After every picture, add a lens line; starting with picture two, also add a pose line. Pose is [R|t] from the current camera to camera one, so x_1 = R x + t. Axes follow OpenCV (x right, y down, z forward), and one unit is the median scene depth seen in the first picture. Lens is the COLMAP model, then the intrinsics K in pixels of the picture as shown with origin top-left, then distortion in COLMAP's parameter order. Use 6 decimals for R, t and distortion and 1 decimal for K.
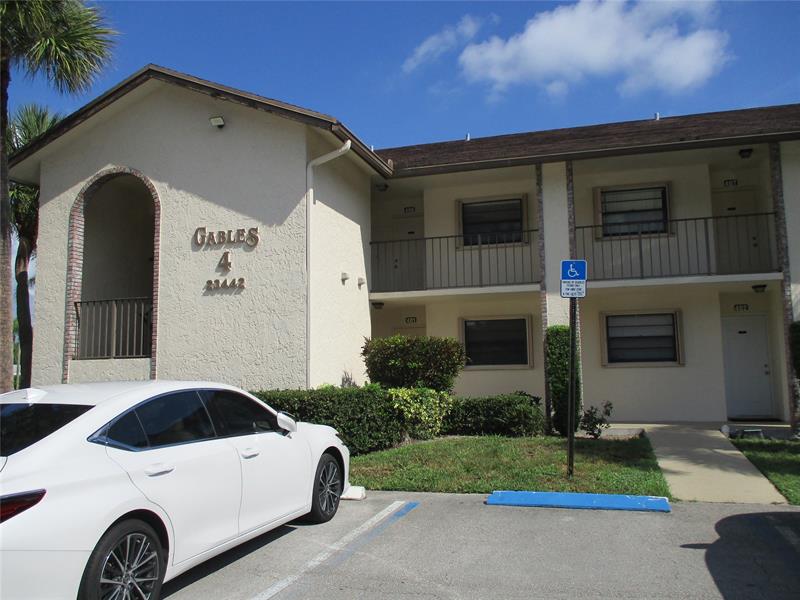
lens RADIAL K [[670.0, 0, 408.0], [0, 670.0, 297.7], [0, 0, 1]] dist [-0.023612, 0.010262]
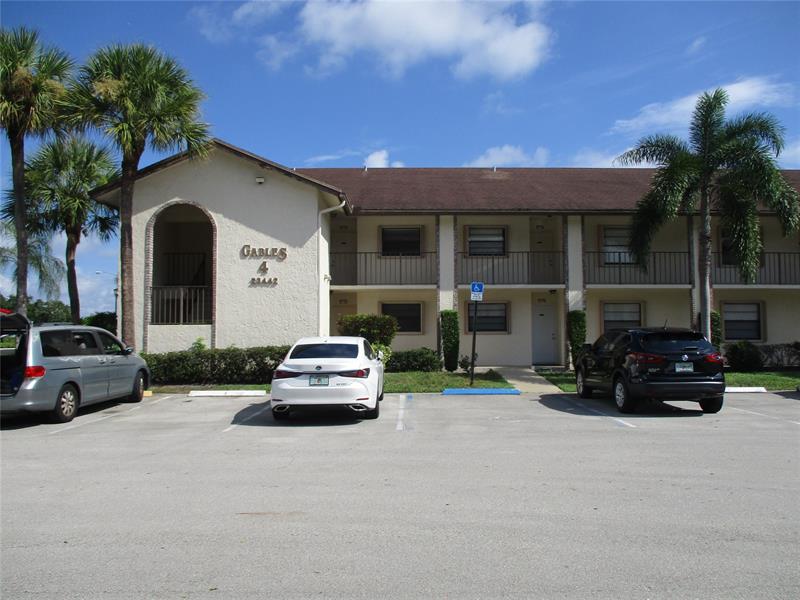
lens RADIAL K [[670.0, 0, 408.0], [0, 670.0, 297.7], [0, 0, 1]] dist [-0.023612, 0.010262]
pose [[0.956370, 0.029200, 0.290697, -0.396130], [-0.043692, 0.998098, 0.043486, -0.063618], [-0.288874, -0.054290, 0.955827, -0.657047]]
